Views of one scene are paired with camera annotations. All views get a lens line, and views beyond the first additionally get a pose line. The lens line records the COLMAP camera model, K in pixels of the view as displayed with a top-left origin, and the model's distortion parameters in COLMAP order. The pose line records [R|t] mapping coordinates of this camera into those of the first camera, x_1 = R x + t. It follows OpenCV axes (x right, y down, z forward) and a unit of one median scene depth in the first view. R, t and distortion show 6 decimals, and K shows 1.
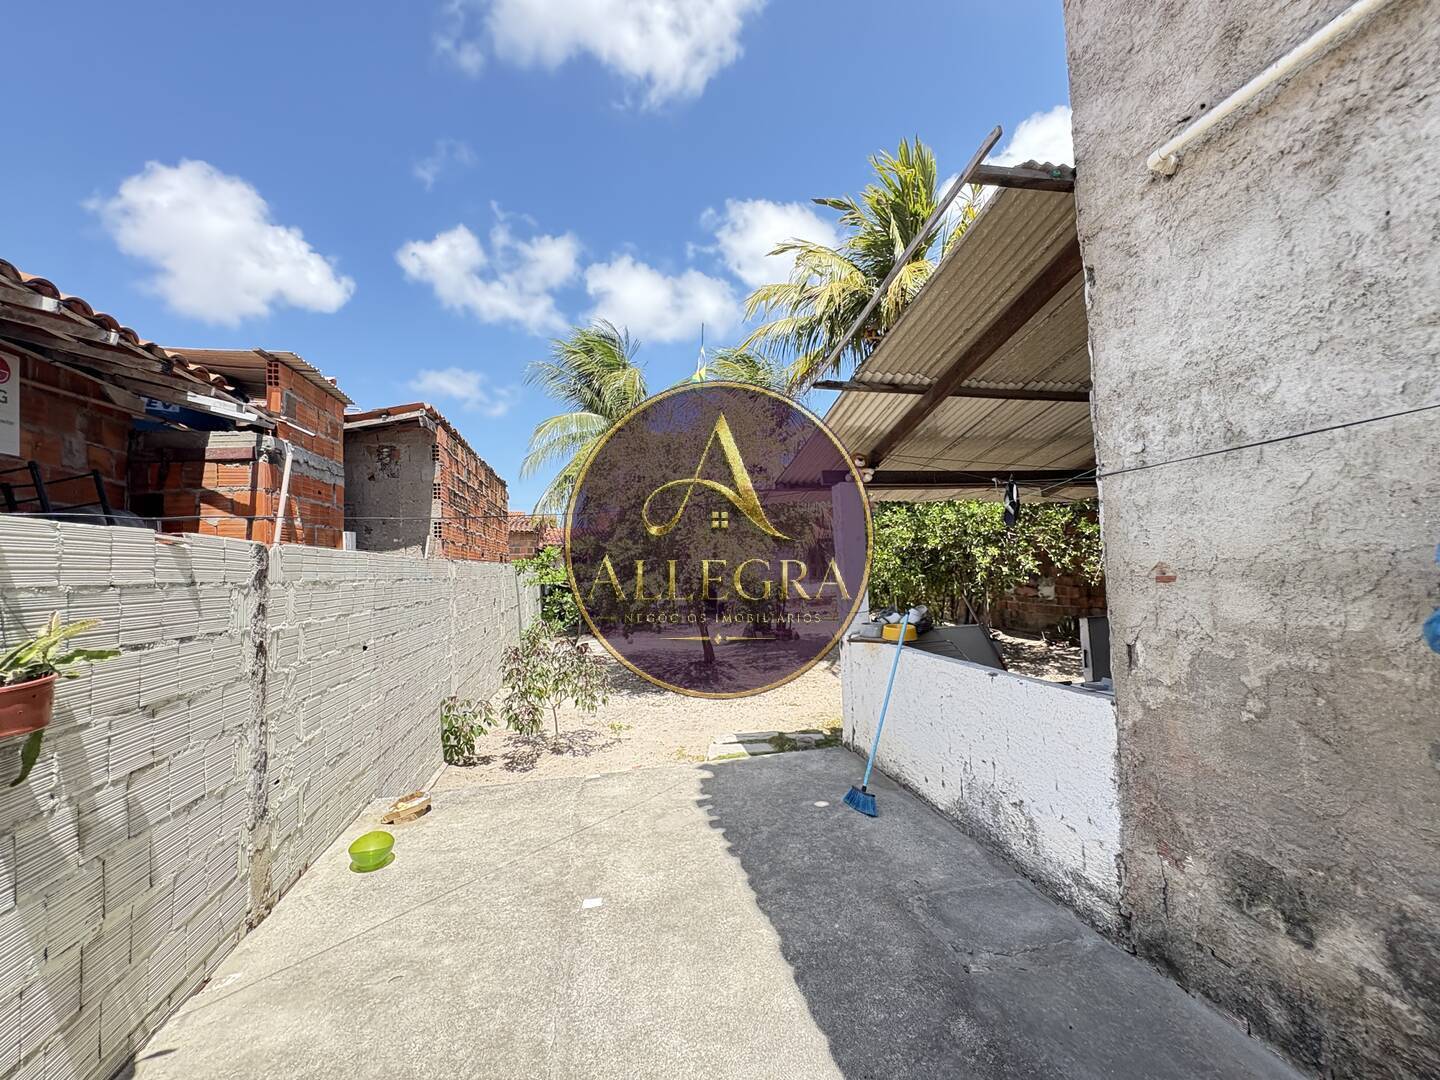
lens RADIAL K [[580.2, 0, 723.0], [0, 580.2, 542.9], [0, 0, 1]] dist [0.008841, -0.000858]
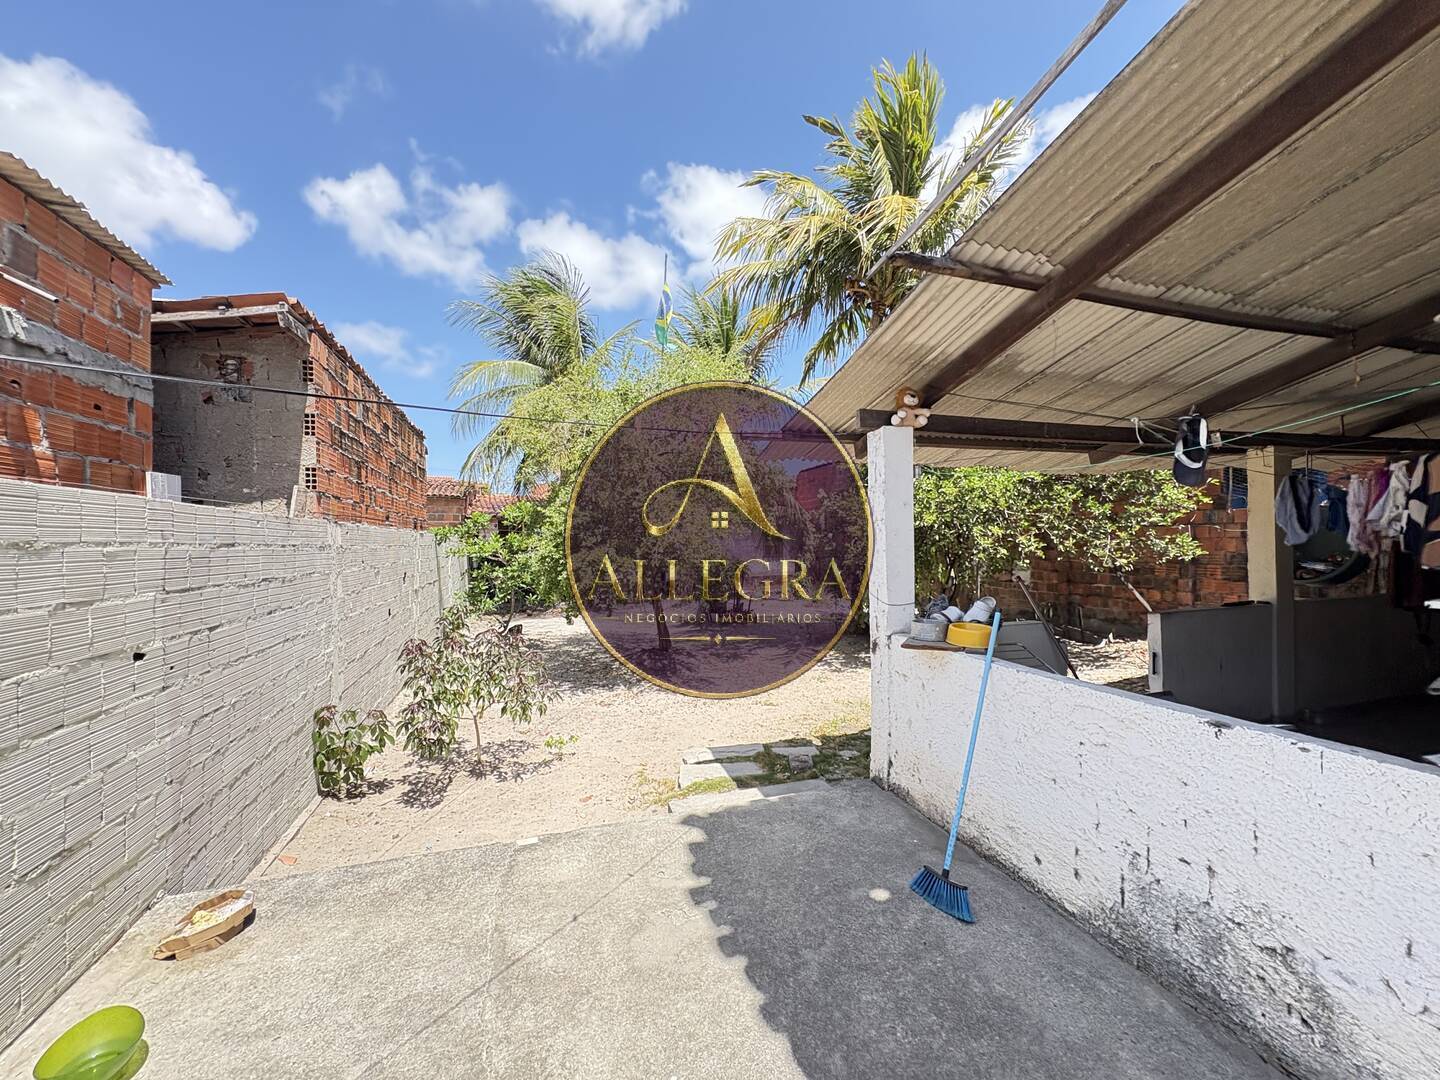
lens RADIAL K [[580.2, 0, 723.0], [0, 580.2, 542.9], [0, 0, 1]] dist [0.008841, -0.000858]
pose [[0.994206, 0.025198, 0.104493, -0.064710], [-0.029389, 0.998816, 0.038767, 0.017901], [-0.103392, -0.041613, 0.993770, 0.267633]]
